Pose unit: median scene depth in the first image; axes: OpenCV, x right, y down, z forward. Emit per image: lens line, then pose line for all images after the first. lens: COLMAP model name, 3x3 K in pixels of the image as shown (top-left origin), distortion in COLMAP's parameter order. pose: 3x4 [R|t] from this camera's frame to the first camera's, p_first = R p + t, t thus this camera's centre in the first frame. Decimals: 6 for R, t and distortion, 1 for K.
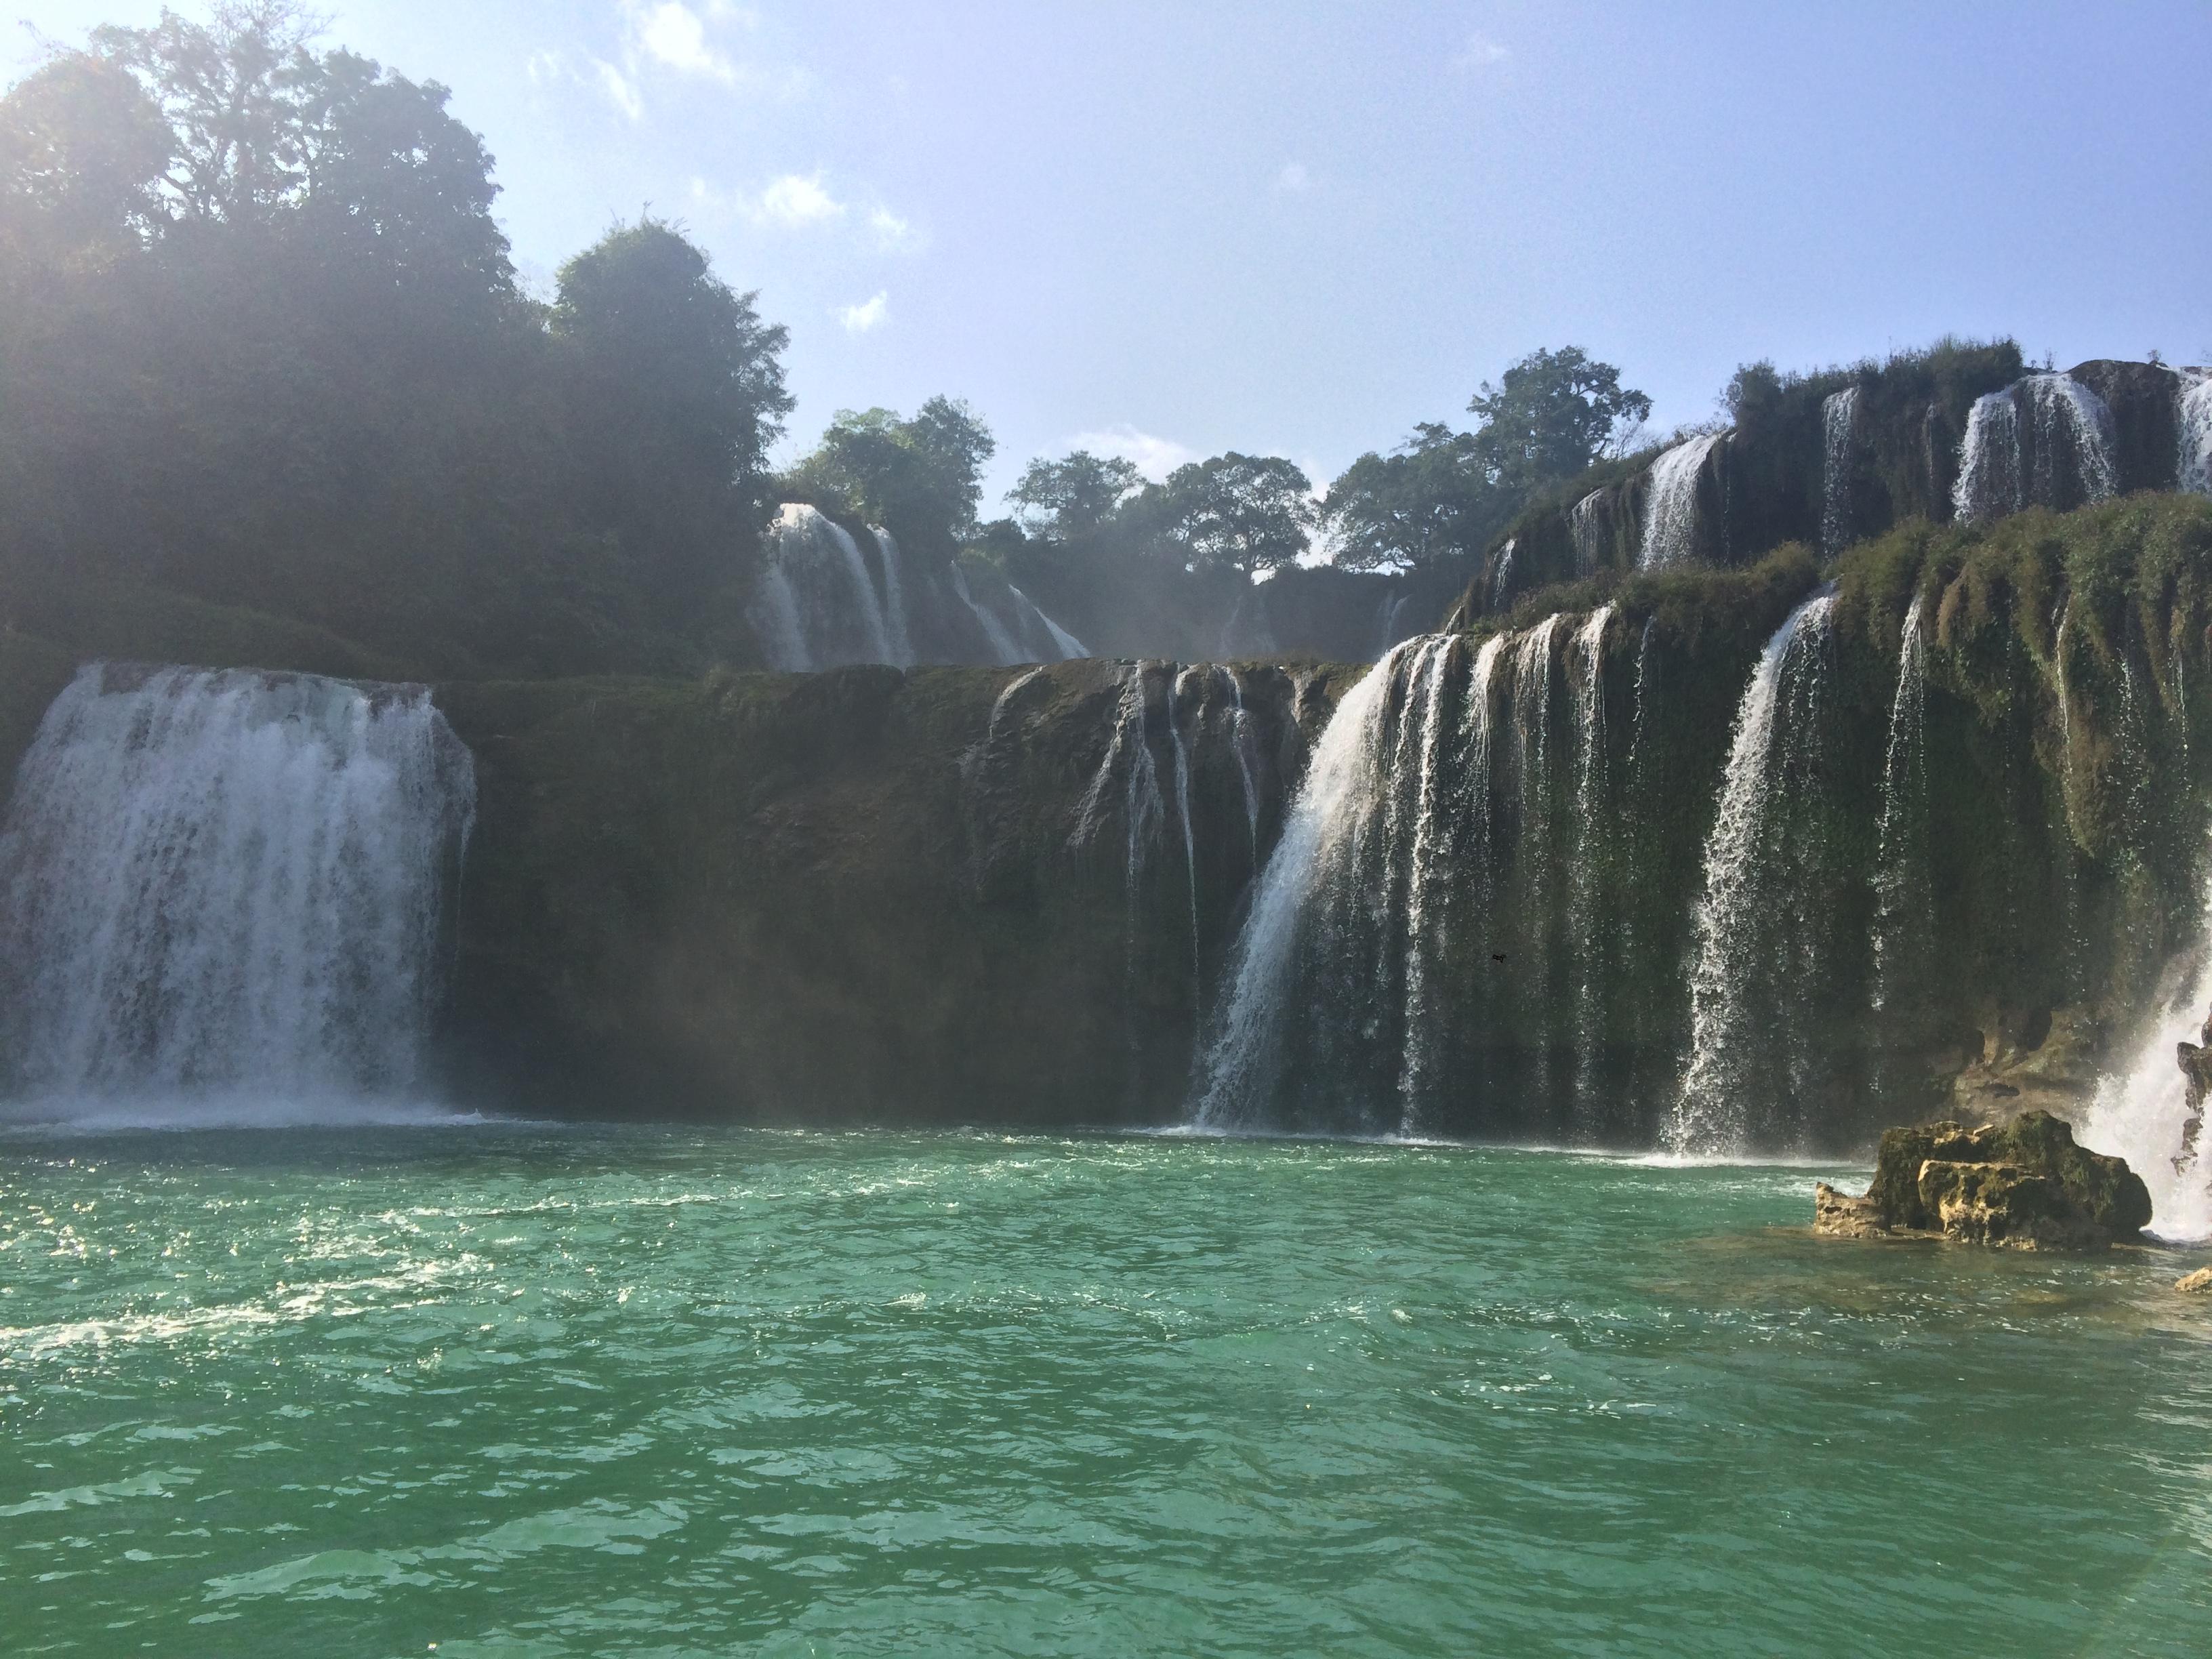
lens RADIAL K [[1886.3, 0, 1106.0], [0, 1886.3, 829.5], [0, 0, 1]] dist [0.092339, -0.128398]
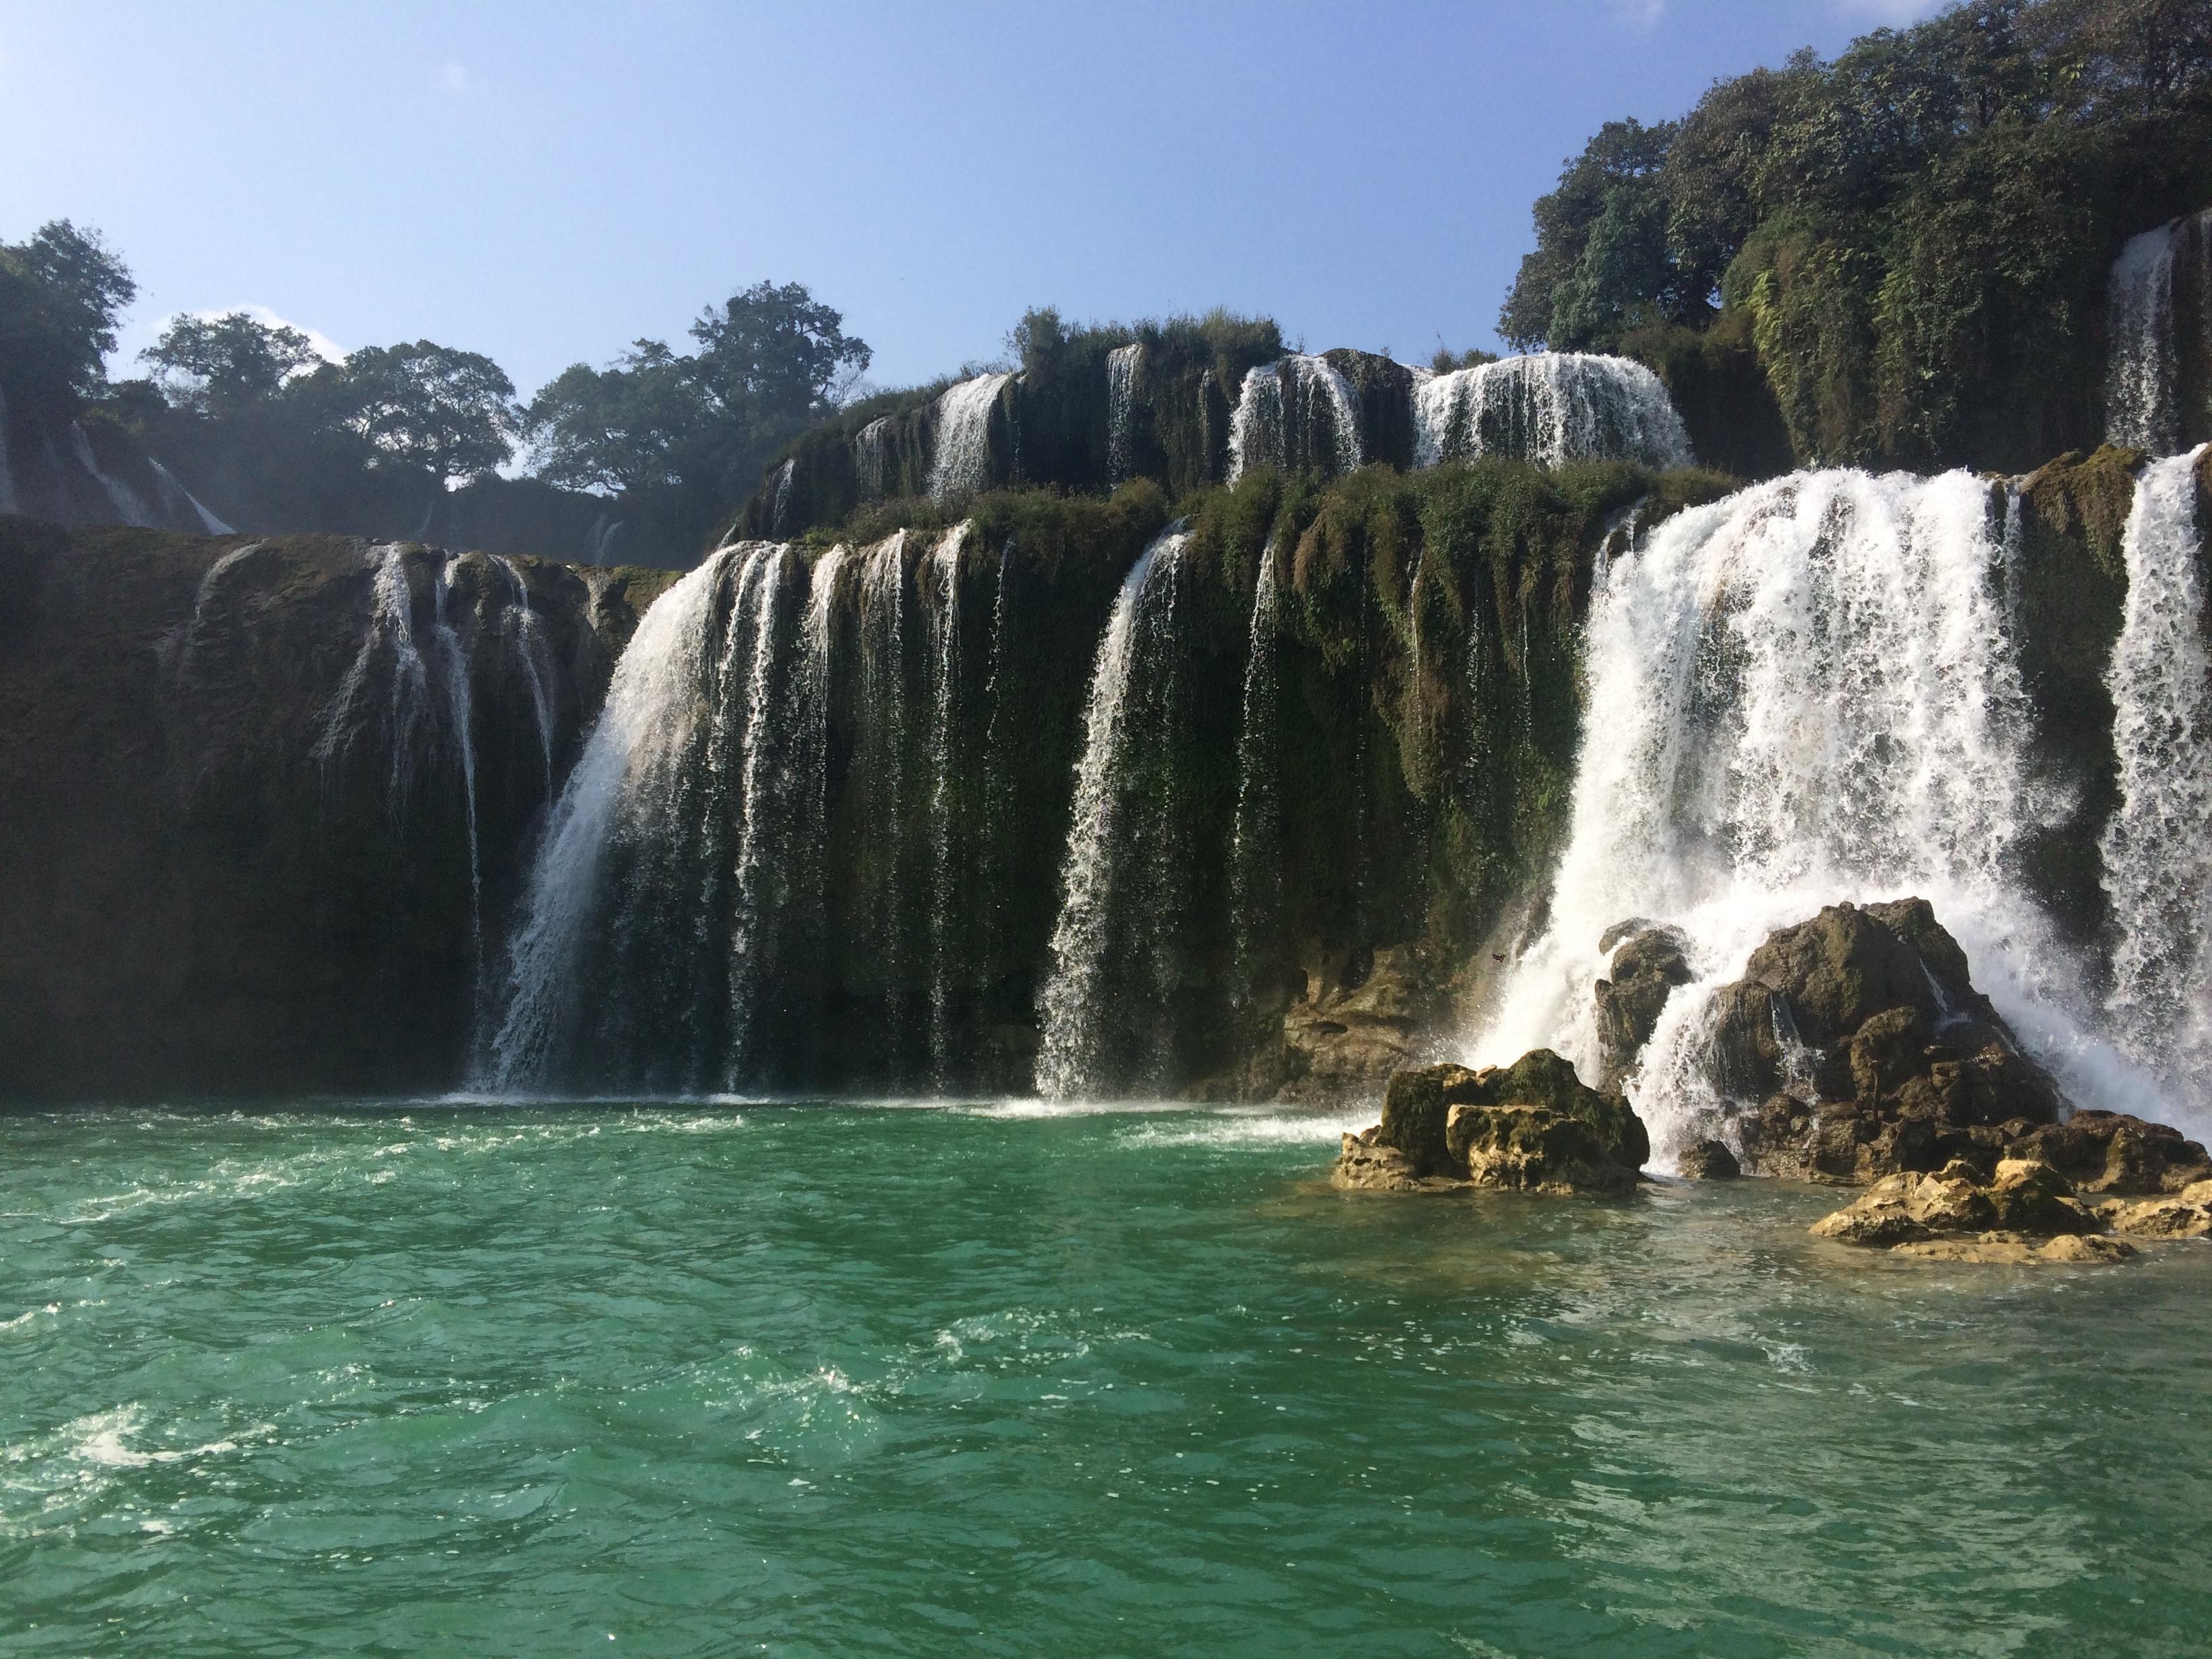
lens RADIAL K [[1885.5, 0, 1109.9], [0, 1885.5, 825.2], [0, 0, 1]] dist [0.105939, -0.153779]
pose [[0.905252, 0.026087, 0.424074, -0.060001], [-0.036564, 0.999194, 0.016585, 0.012004], [-0.423299, -0.030519, 0.905476, 0.107613]]
